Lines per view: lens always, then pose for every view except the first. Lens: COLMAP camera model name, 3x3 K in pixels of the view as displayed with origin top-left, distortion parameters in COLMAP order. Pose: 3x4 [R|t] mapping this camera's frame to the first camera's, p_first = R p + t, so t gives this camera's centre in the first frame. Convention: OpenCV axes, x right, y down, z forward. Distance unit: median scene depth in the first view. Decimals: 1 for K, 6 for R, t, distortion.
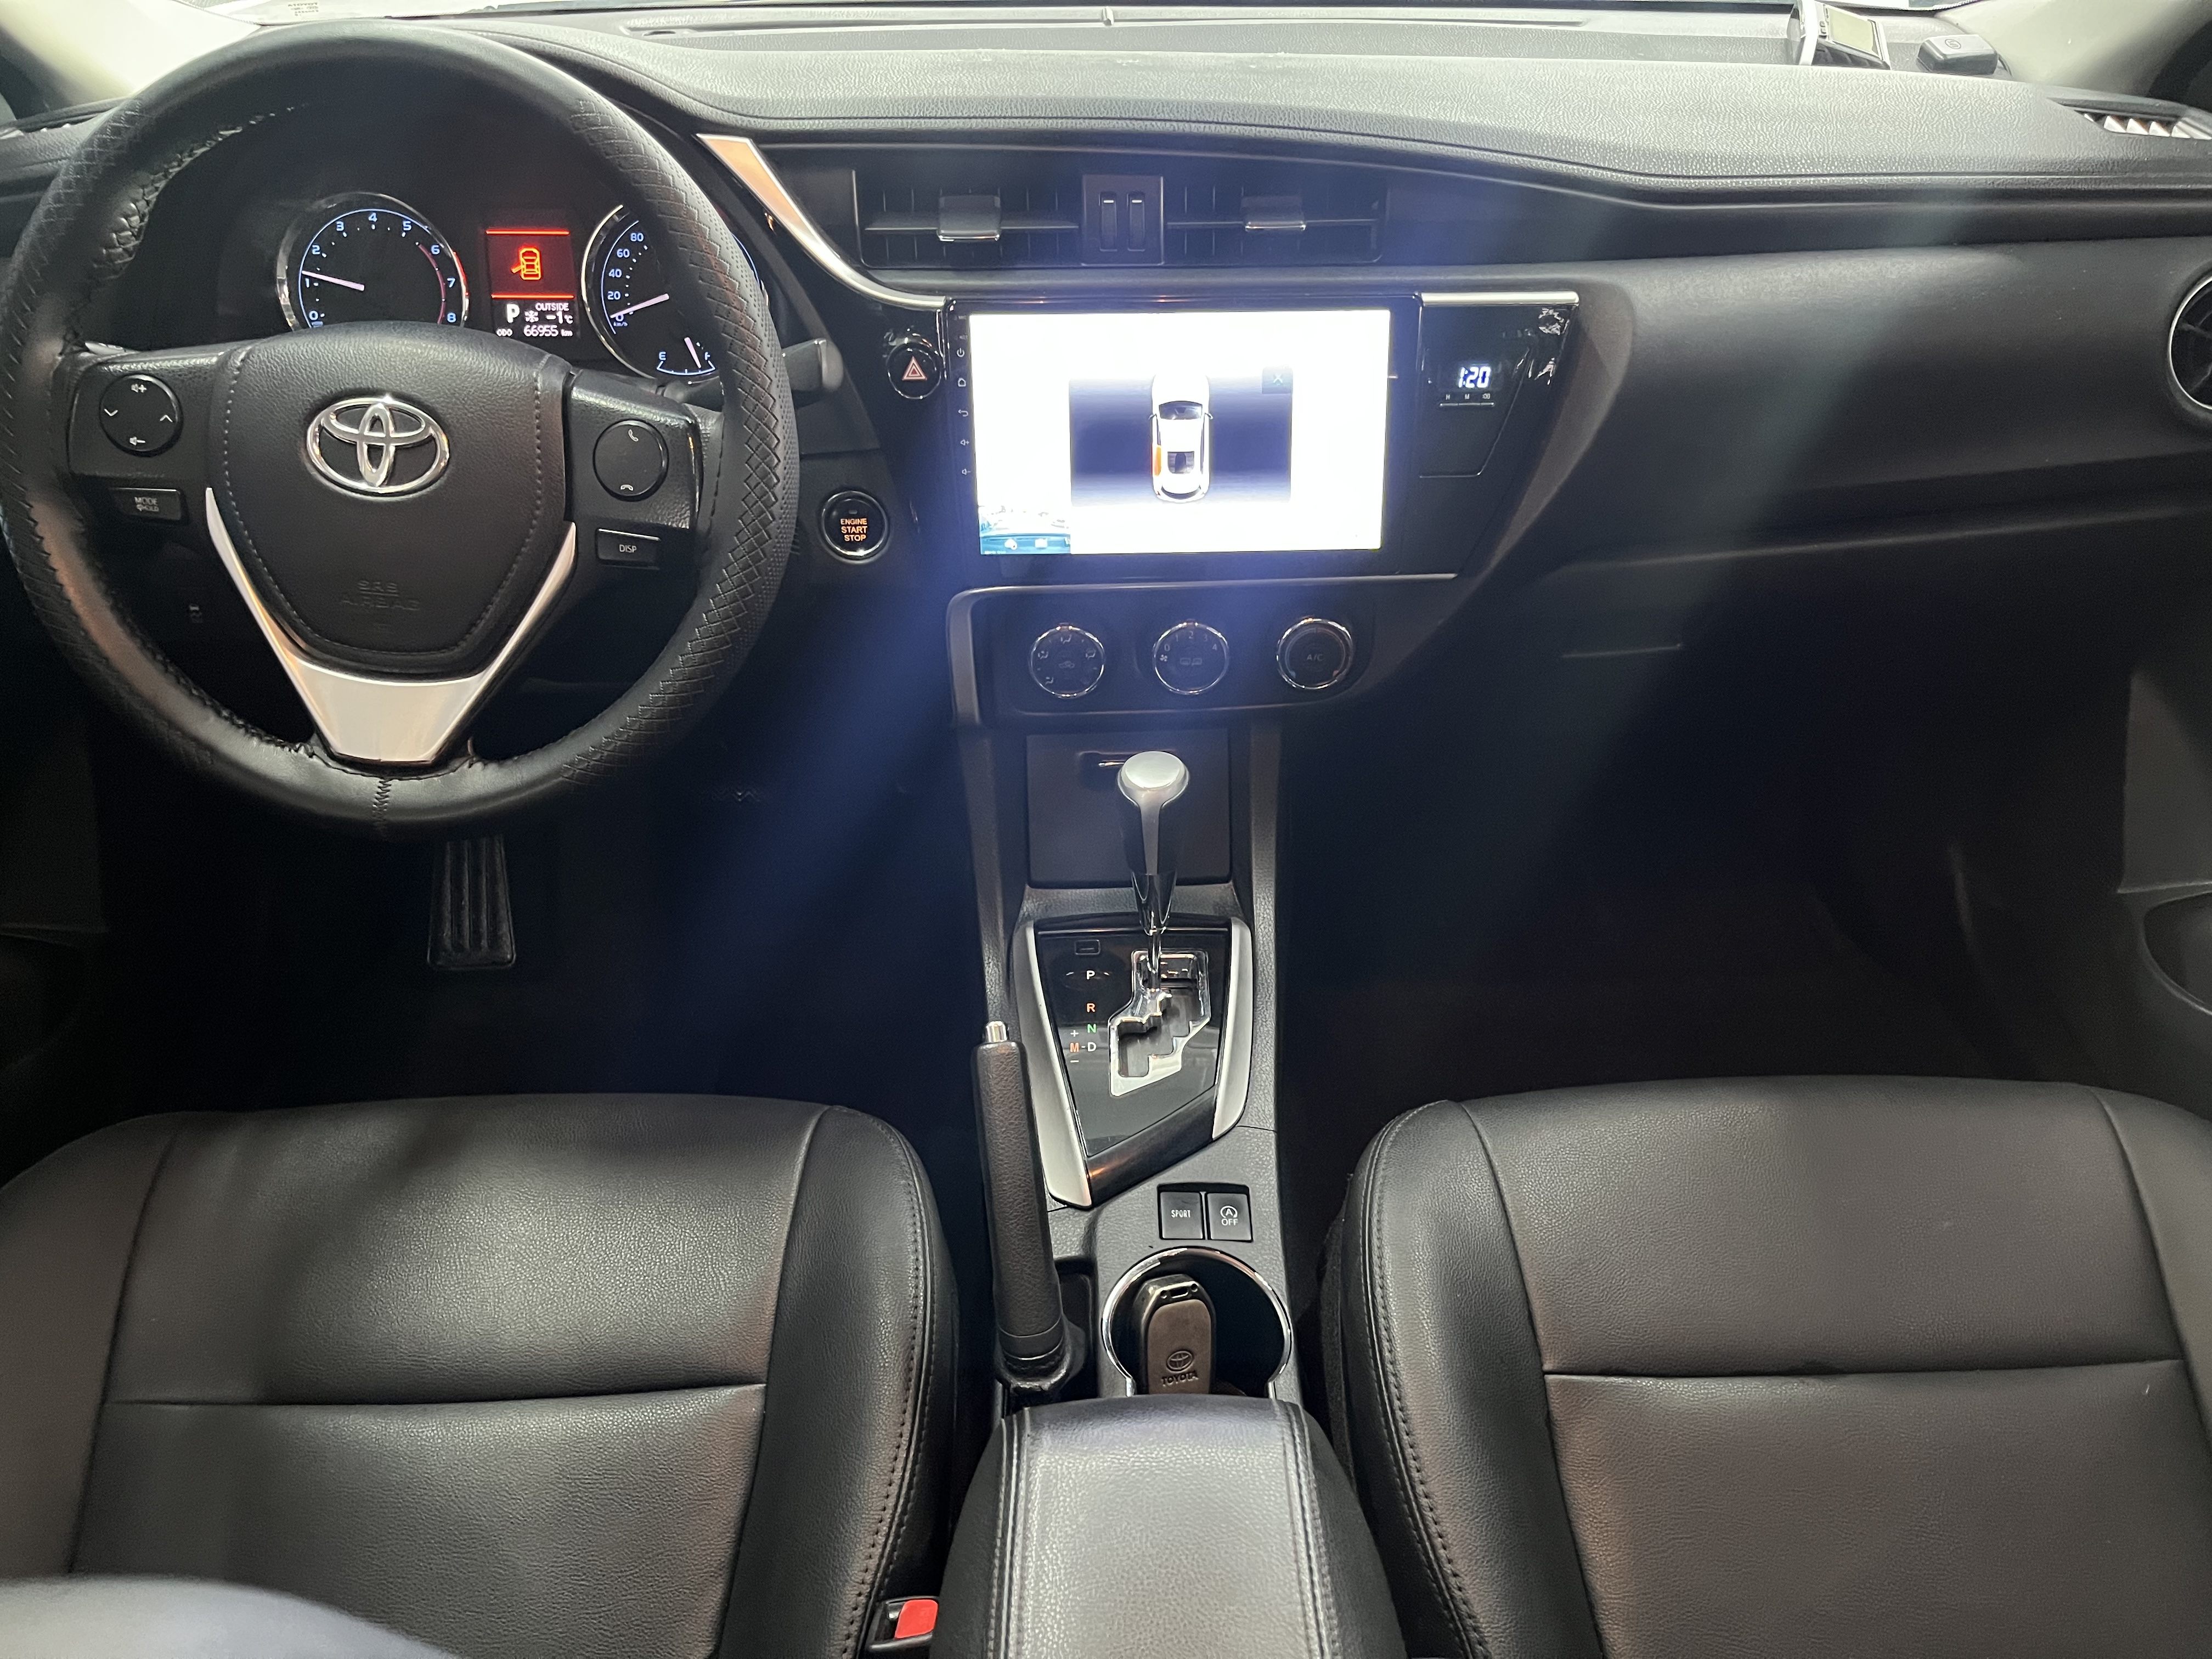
lens RADIAL K [[1668.3, 0, 1139.1], [0, 1668.3, 821.1], [0, 0, 1]] dist [0.046722, -0.060196]
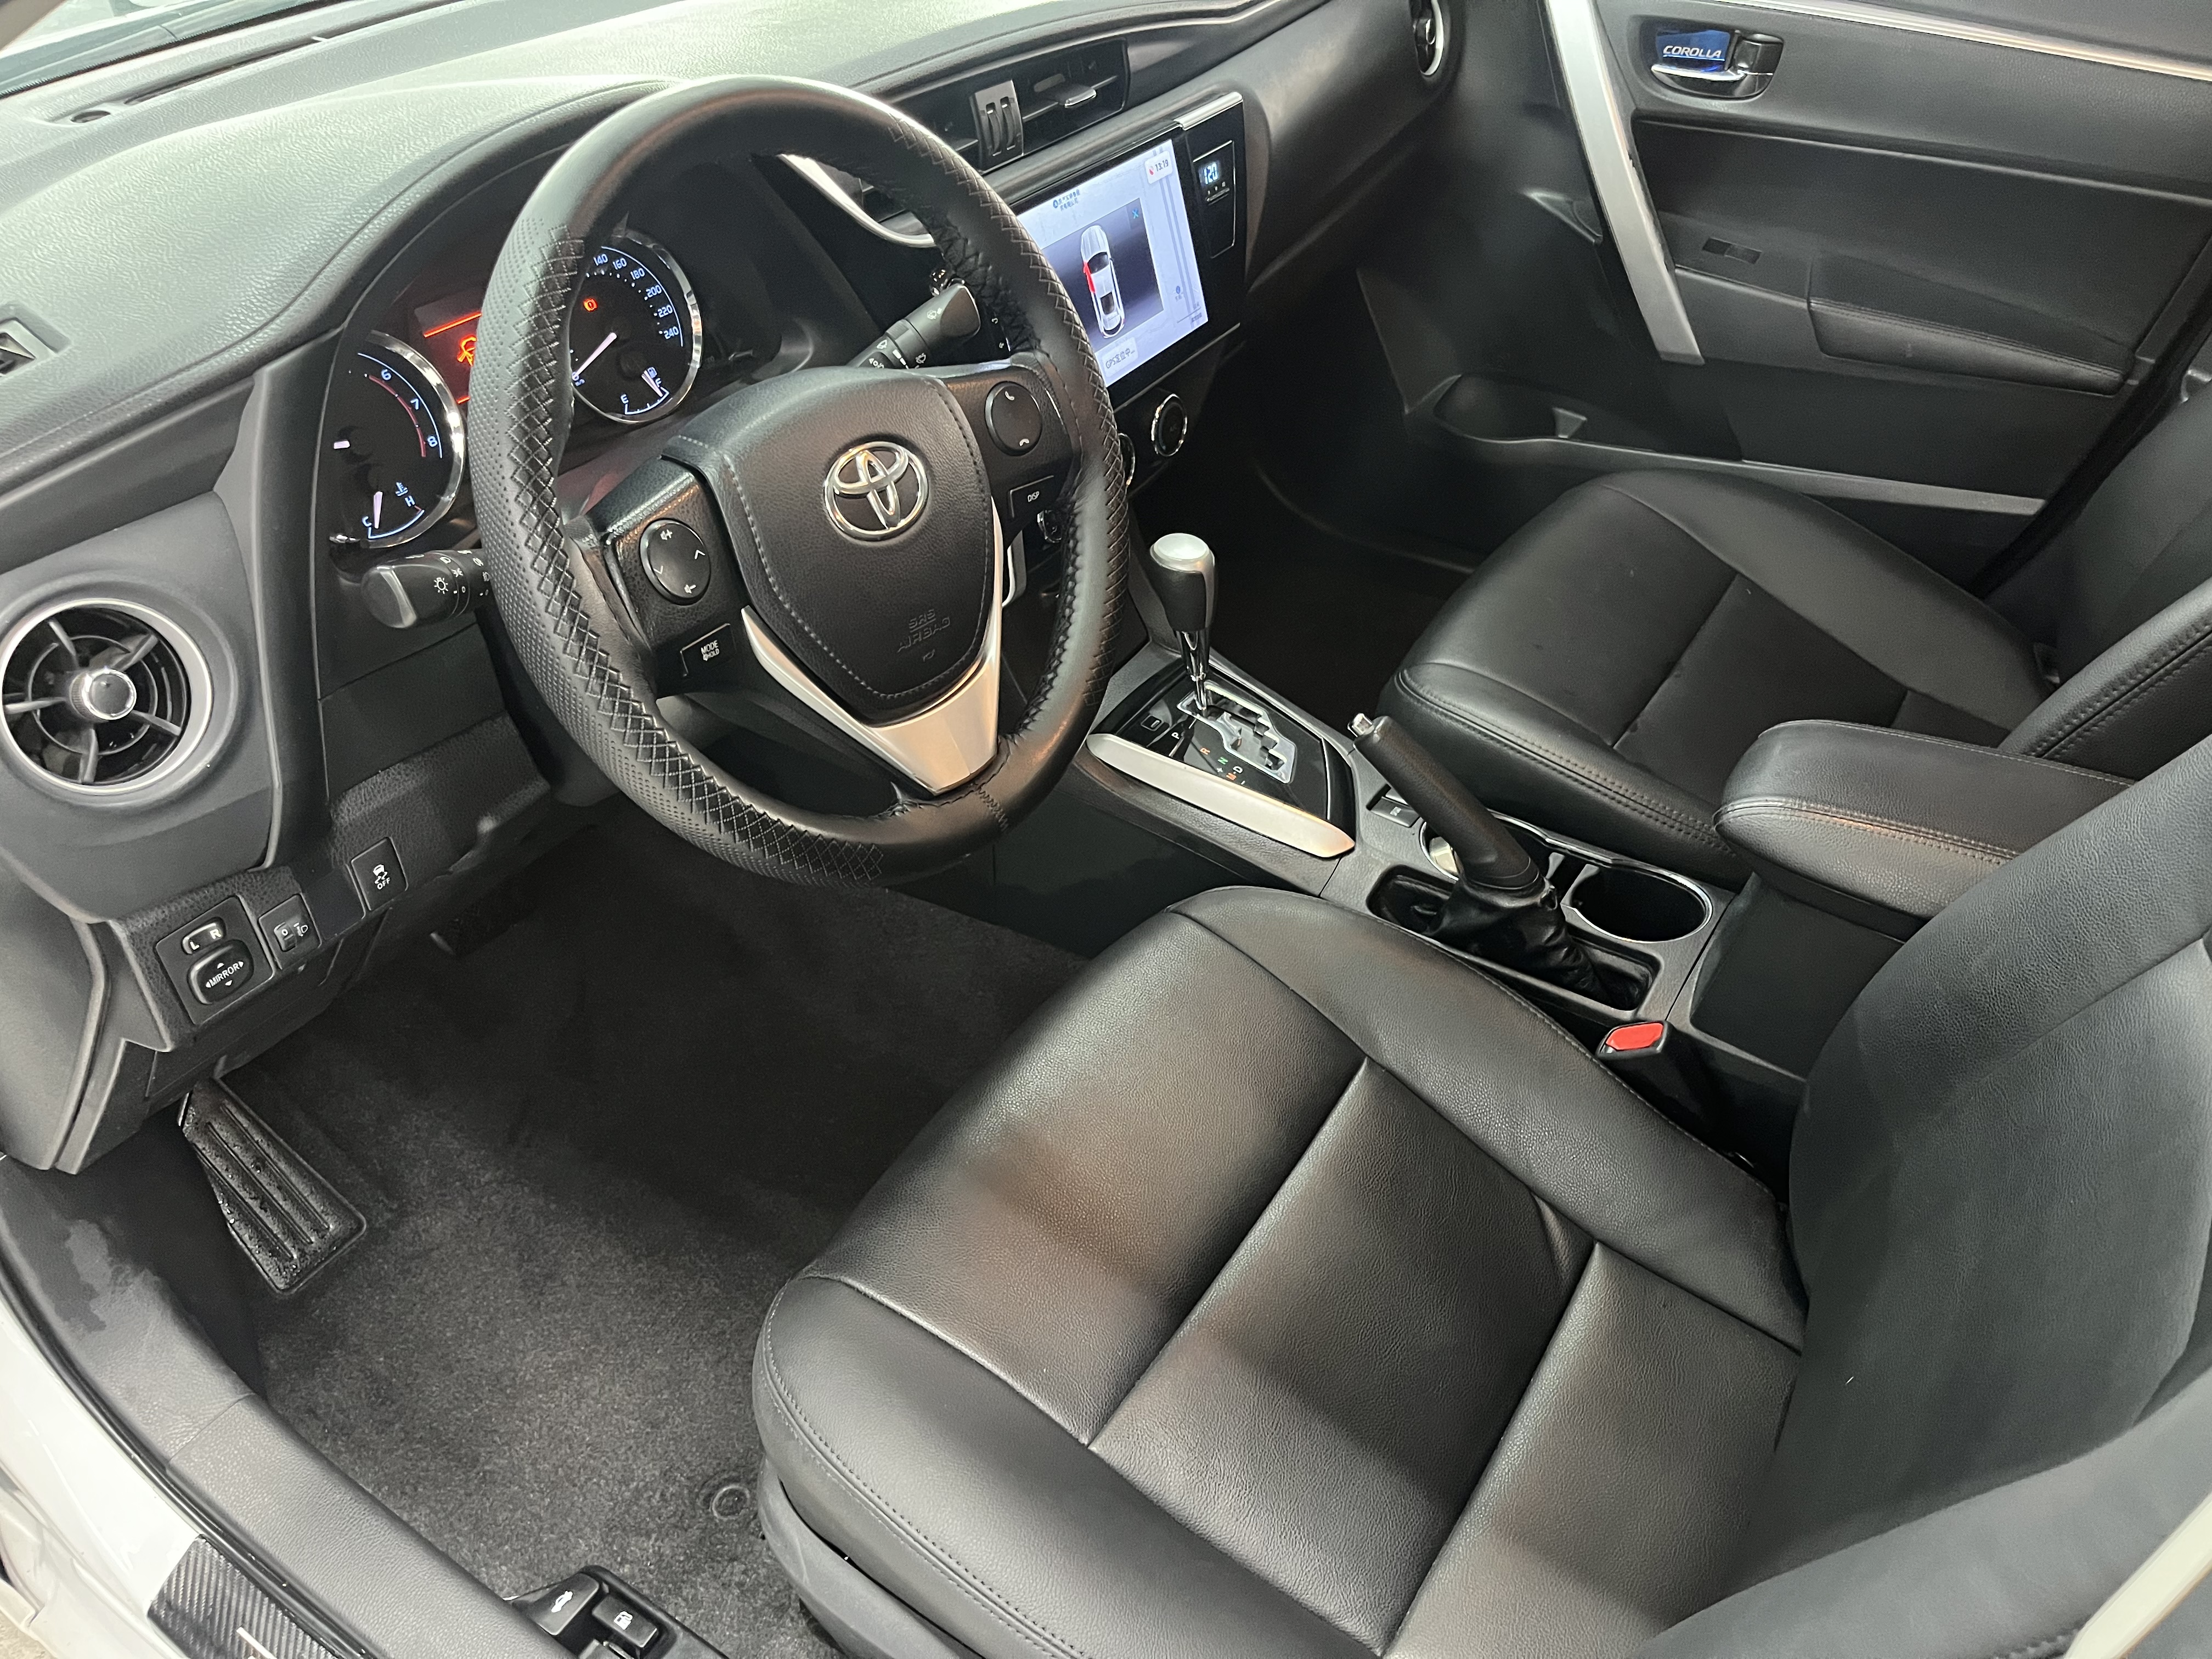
lens RADIAL K [[1668.3, 0, 1139.1], [0, 1668.3, 821.1], [0, 0, 1]] dist [0.046722, -0.060196]
pose [[0.570375, -0.514332, 0.640418, -0.954802], [0.468575, 0.844113, 0.260597, -0.206647], [-0.674619, 0.151446, 0.722464, 0.157952]]
